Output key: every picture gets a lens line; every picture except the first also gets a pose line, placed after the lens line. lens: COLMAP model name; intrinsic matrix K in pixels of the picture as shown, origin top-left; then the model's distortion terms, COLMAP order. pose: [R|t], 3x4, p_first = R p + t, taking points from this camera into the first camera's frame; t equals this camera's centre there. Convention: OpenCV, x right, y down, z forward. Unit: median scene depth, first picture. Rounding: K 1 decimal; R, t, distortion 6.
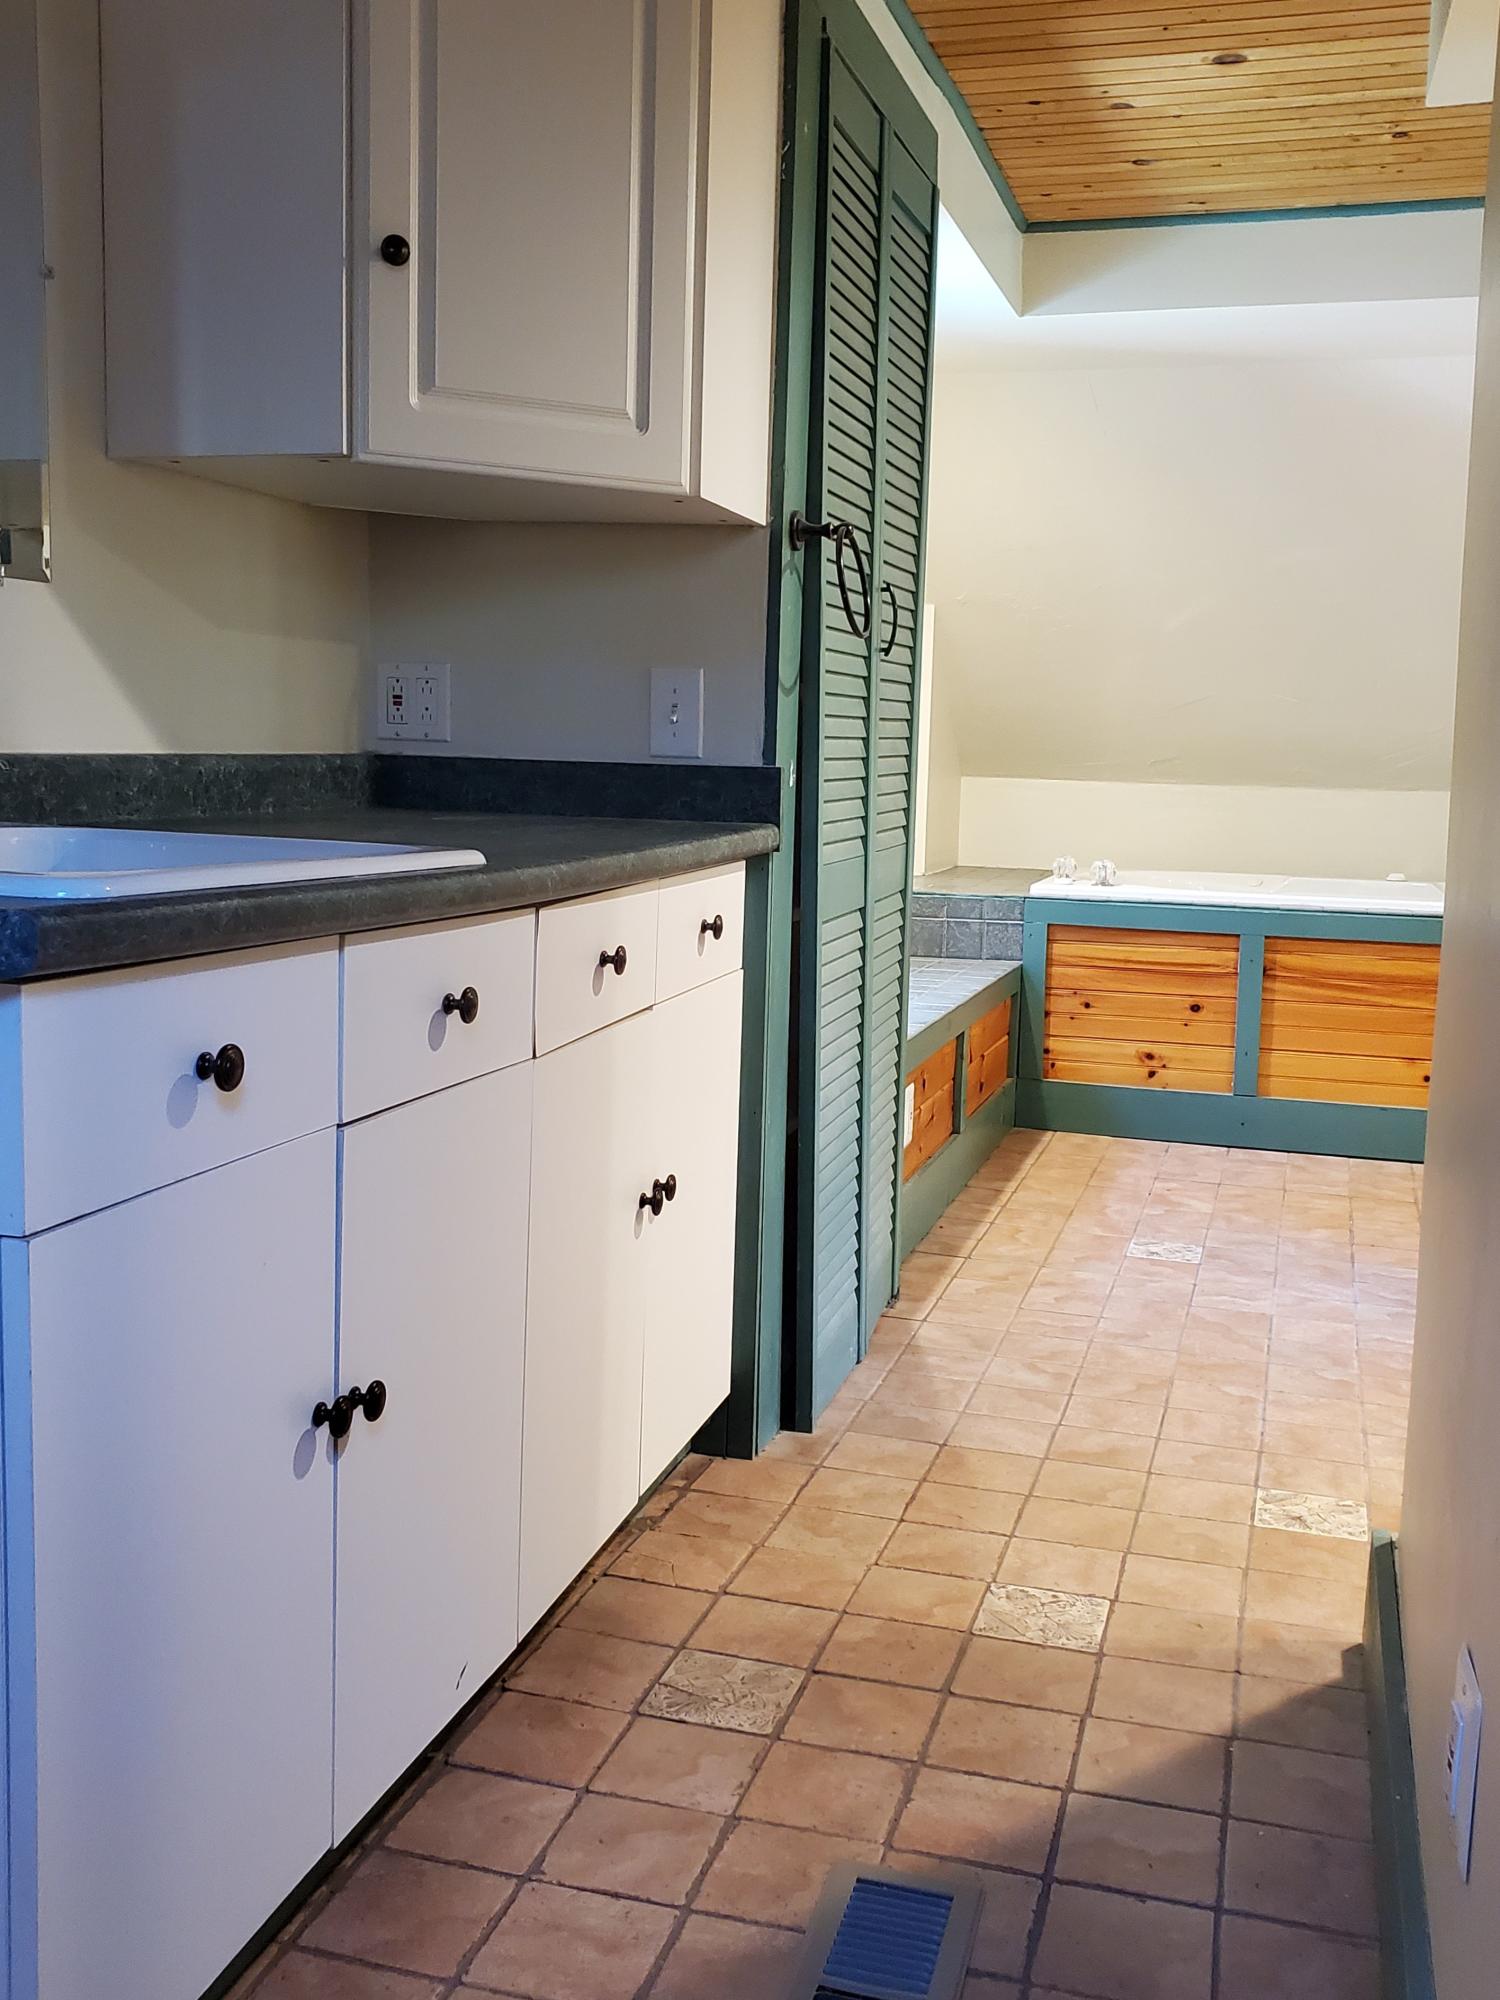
lens RADIAL K [[1923.9, 0, 754.5], [0, 1923.9, 944.6], [0, 0, 1]] dist [0.060914, -0.012668]
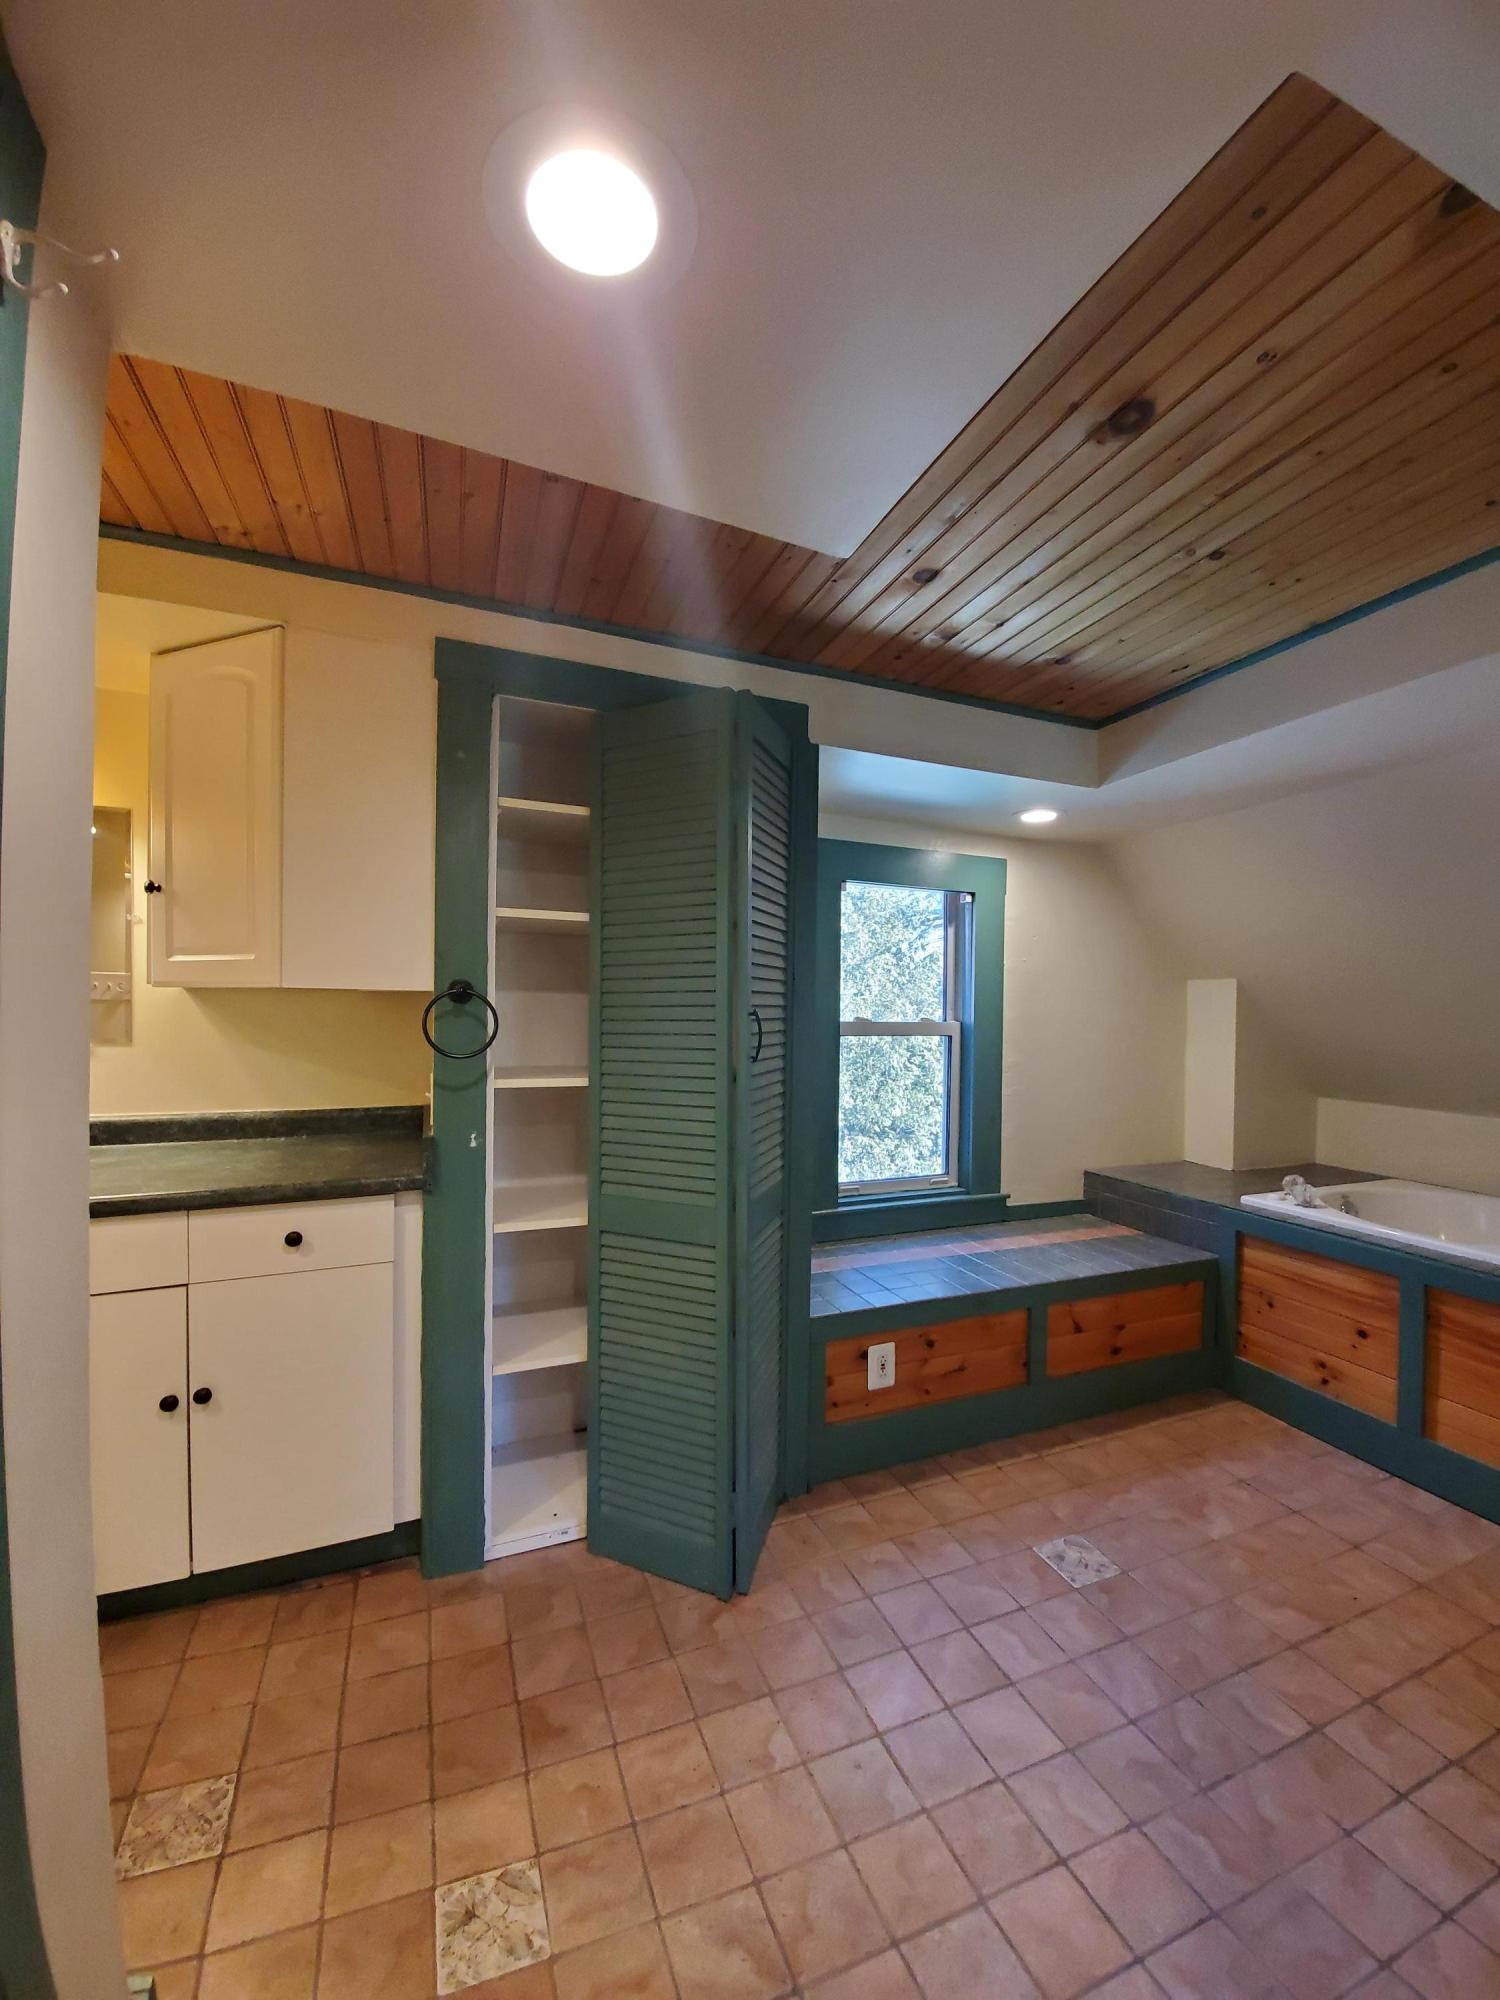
lens RADIAL K [[790.2, 0, 754.3], [0, 790.2, 1020.2], [0, 0, 1]] dist [0.000034, -0.012473]
pose [[0.623104, -0.007729, -0.782101, 0.404684], [-0.078886, 0.994231, -0.072674, -0.096498], [0.778151, 0.106980, 0.618899, 0.466422]]
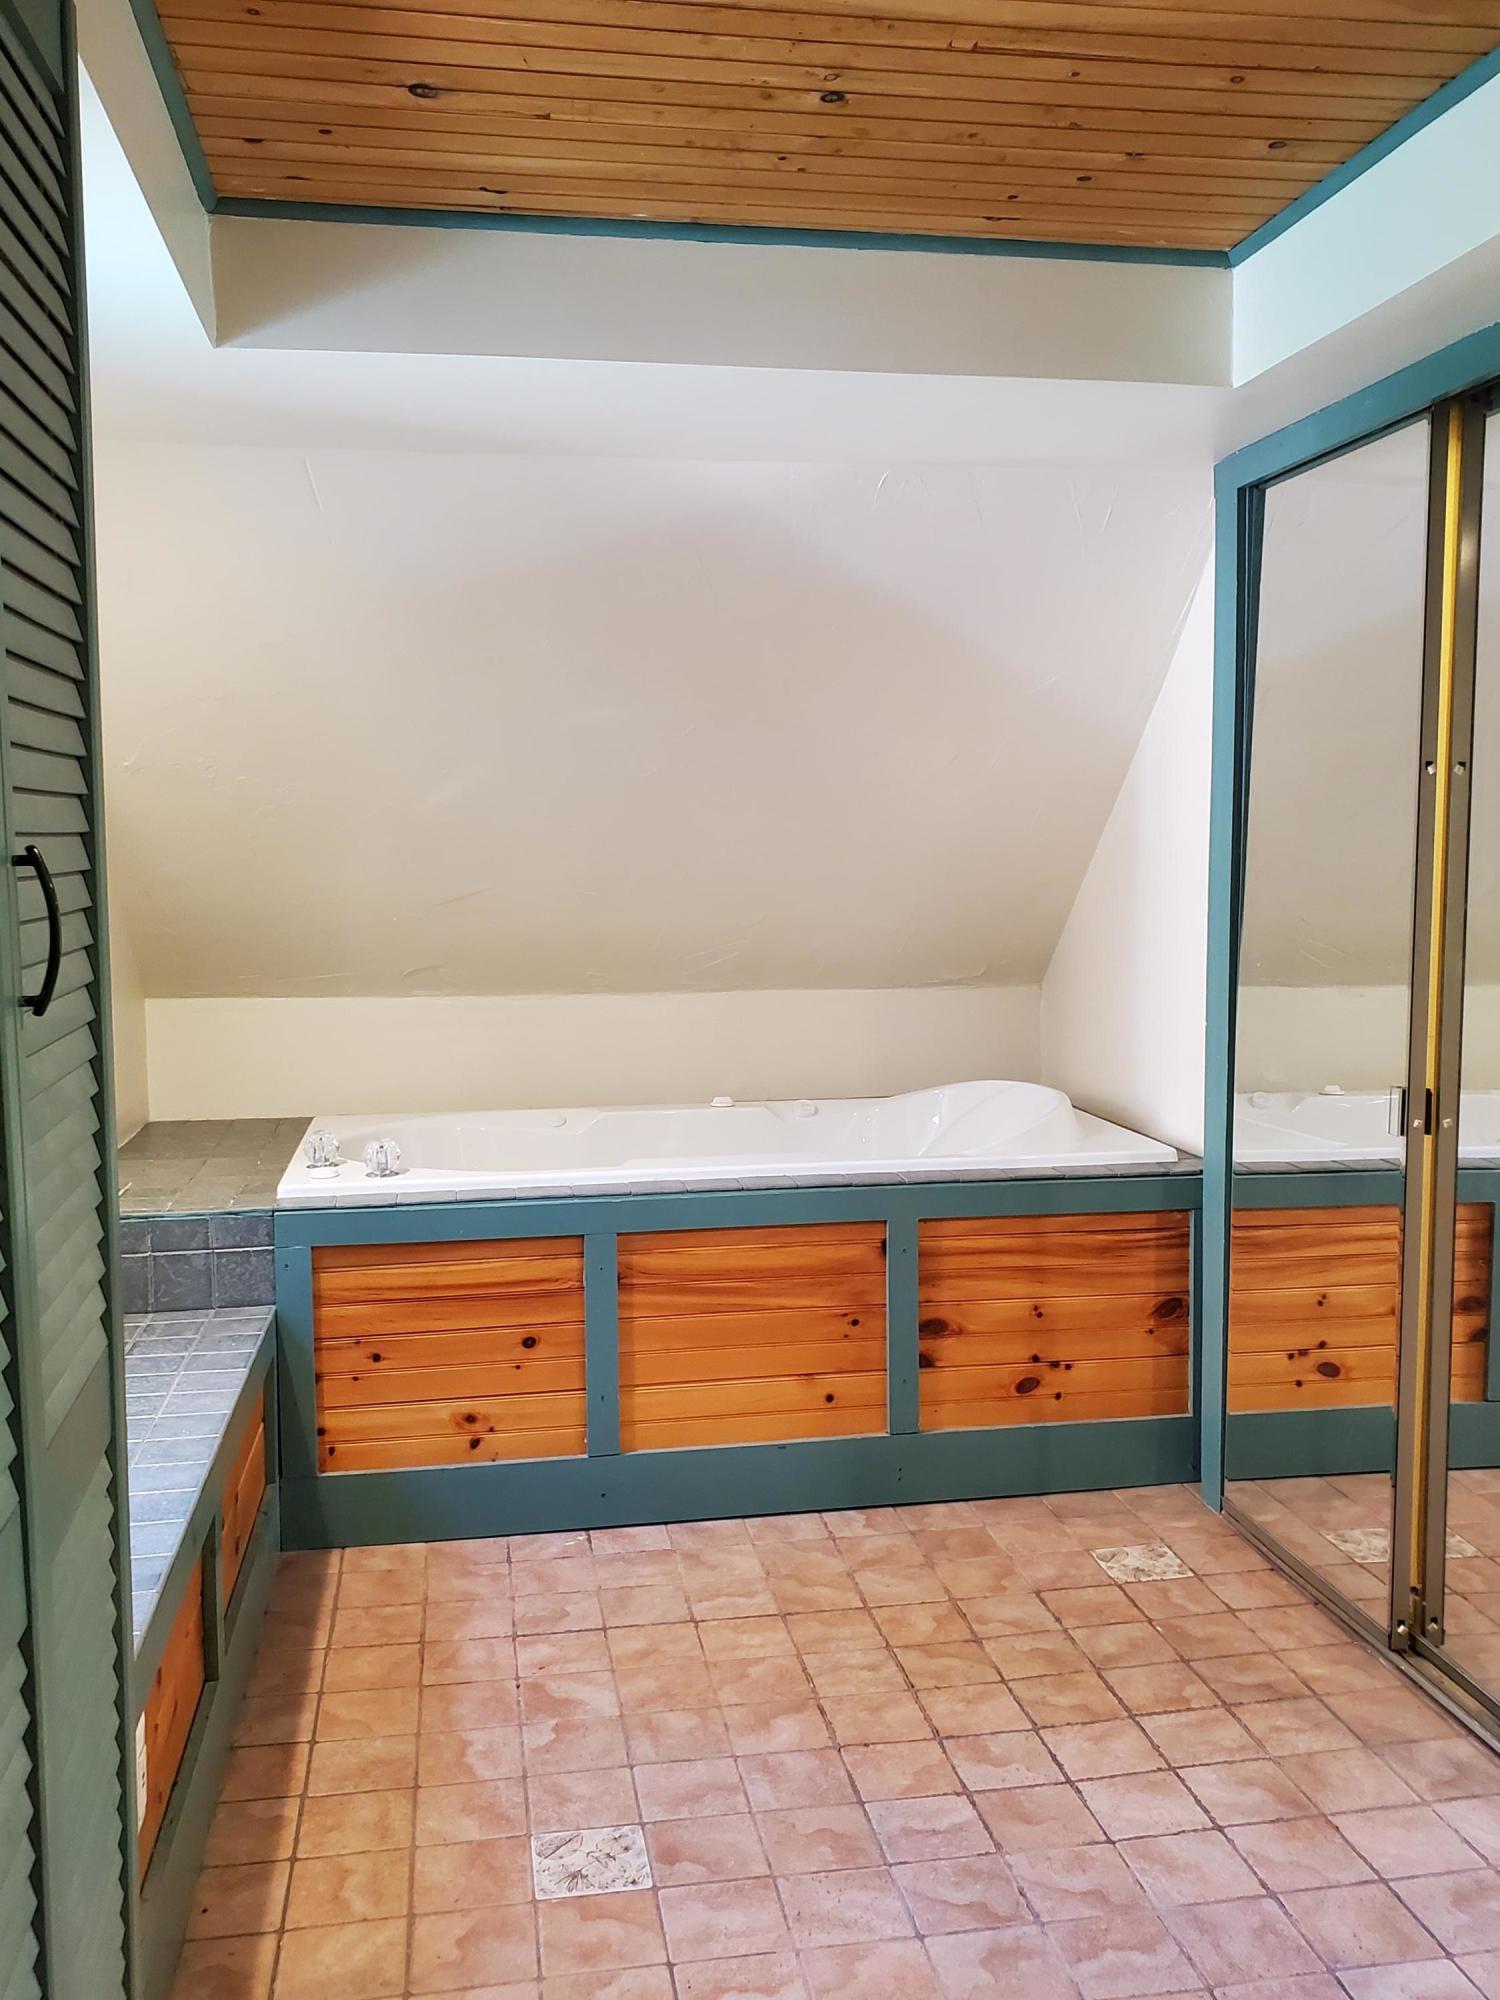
lens RADIAL K [[1780.4, 0, 793.2], [0, 1780.4, 981.1], [0, 0, 1]] dist [0.004727, 0.009014]
pose [[0.888689, -0.064440, 0.453960, 0.026965], [0.075403, 0.997135, -0.006069, -0.098212], [-0.452268, 0.039623, 0.891001, 0.400282]]
